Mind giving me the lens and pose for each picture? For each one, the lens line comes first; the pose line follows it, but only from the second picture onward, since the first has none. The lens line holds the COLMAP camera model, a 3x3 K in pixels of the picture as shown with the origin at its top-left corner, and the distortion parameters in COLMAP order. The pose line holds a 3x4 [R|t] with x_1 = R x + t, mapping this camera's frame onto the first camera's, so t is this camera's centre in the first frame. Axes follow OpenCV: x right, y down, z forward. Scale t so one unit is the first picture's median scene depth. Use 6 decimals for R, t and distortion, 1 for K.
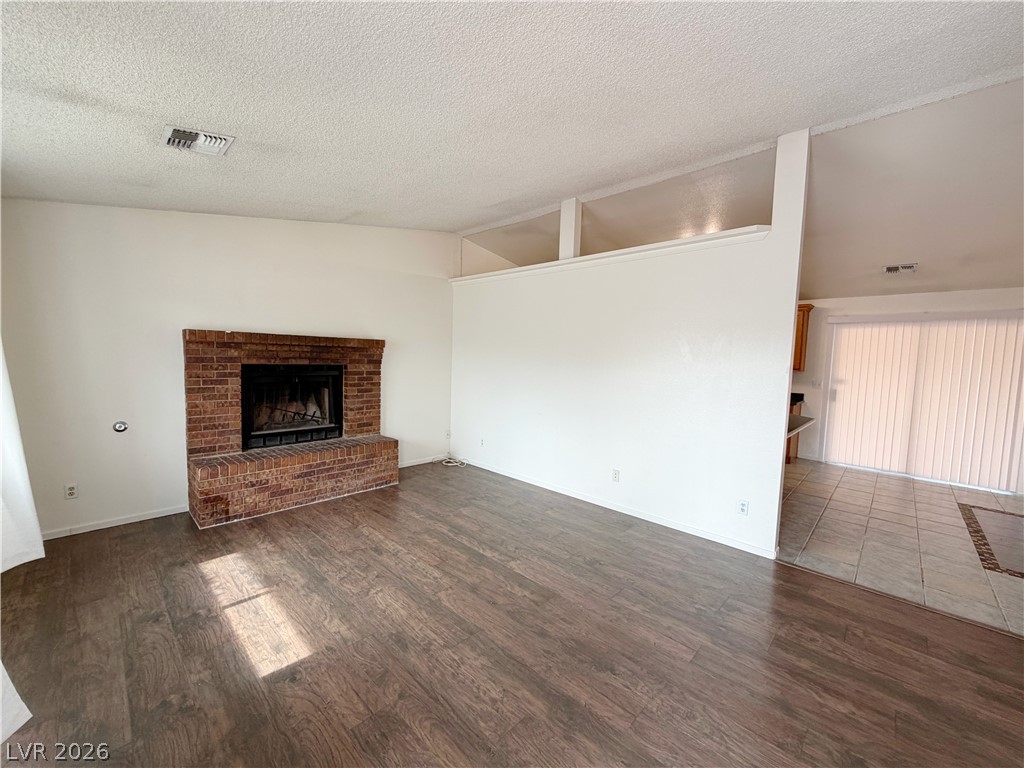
lens RADIAL K [[409.1, 0, 508.7], [0, 409.1, 385.3], [0, 0, 1]] dist [0.000531, 0.000060]
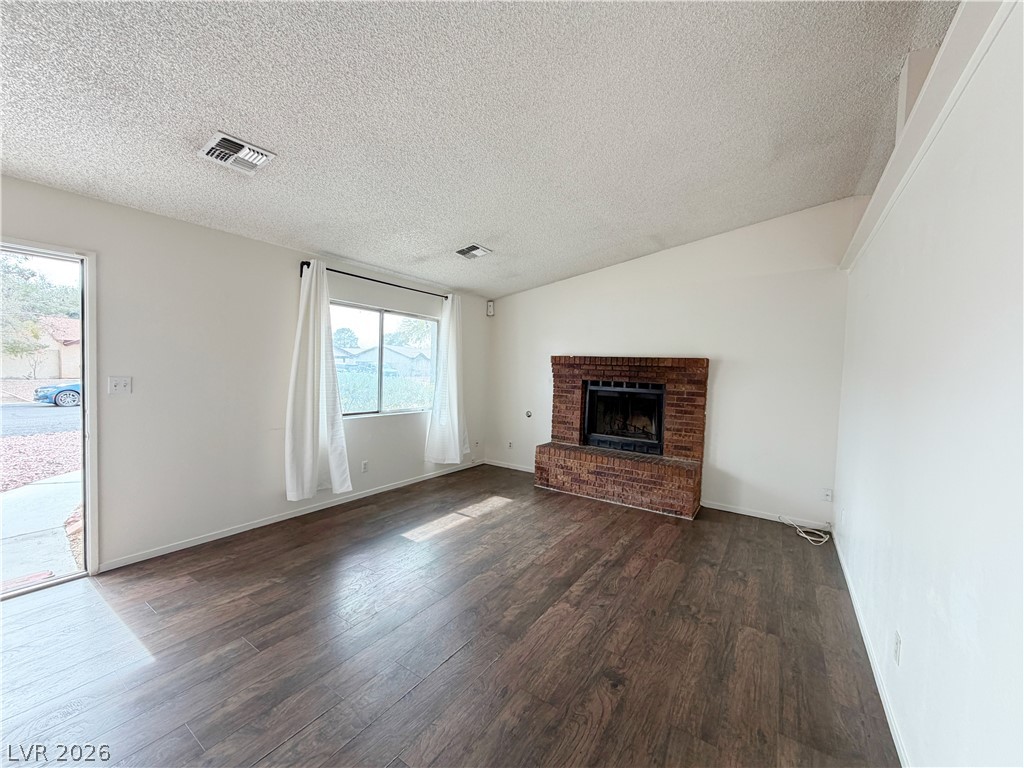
lens RADIAL K [[409.1, 0, 508.7], [0, 409.1, 385.3], [0, 0, 1]] dist [0.000531, 0.000060]
pose [[0.170473, 0.017436, -0.985208, 0.628874], [-0.101676, 0.994818, 0.000013, -0.008988], [0.980103, 0.100169, 0.171362, 0.525282]]
